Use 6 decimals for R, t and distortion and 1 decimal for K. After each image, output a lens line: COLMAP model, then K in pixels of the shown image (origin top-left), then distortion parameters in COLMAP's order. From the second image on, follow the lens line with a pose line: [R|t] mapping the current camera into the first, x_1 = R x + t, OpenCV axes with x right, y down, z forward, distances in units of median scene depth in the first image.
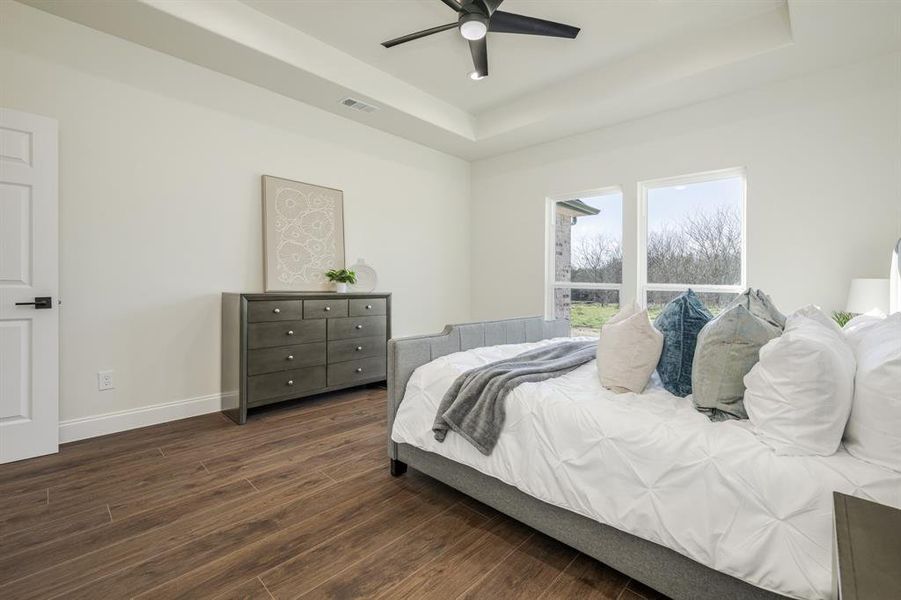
lens RADIAL K [[392.4, 0, 449.5], [0, 392.4, 291.8], [0, 0, 1]] dist [-0.000774, -0.000267]
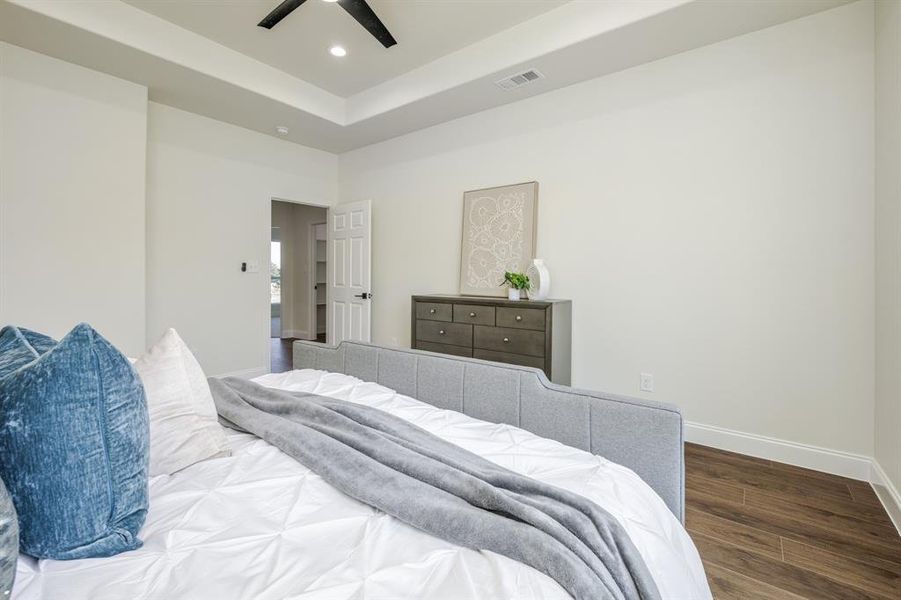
lens RADIAL K [[392.4, 0, 451.0], [0, 392.4, 295.6], [0, 0, 1]] dist [-0.000774, -0.000267]
pose [[0.119999, 0.055365, -0.991229, 0.103477], [-0.011933, 0.998452, 0.054324, -0.009188], [0.992702, 0.005309, 0.120474, 0.128019]]
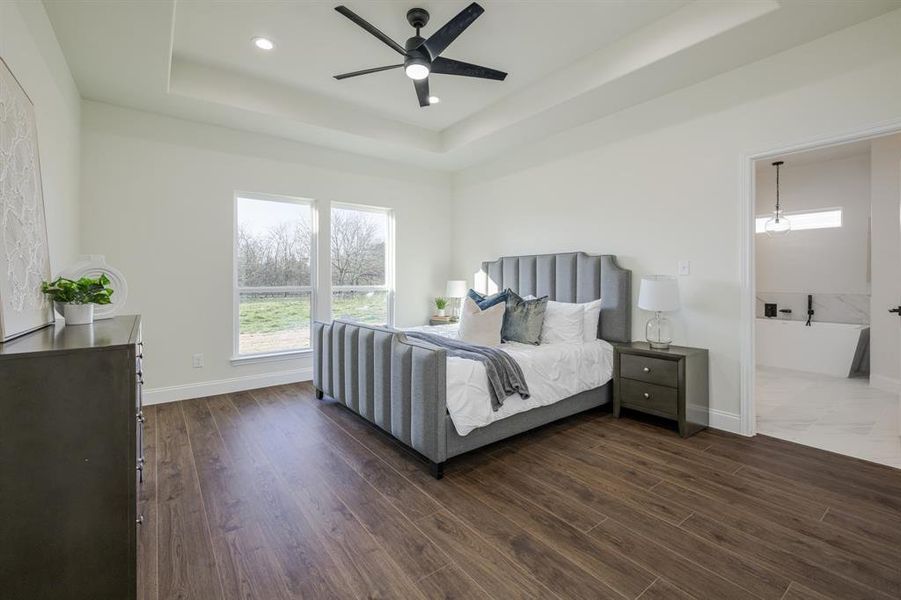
lens RADIAL K [[392.4, 0, 463.1], [0, 392.4, 281.1], [0, 0, 1]] dist [-0.000774, -0.000267]
pose [[0.136842, -0.015719, 0.990468, -1.621255], [0.026655, 0.999570, 0.012181, -0.096126], [-0.990234, 0.024734, 0.137202, 1.091678]]
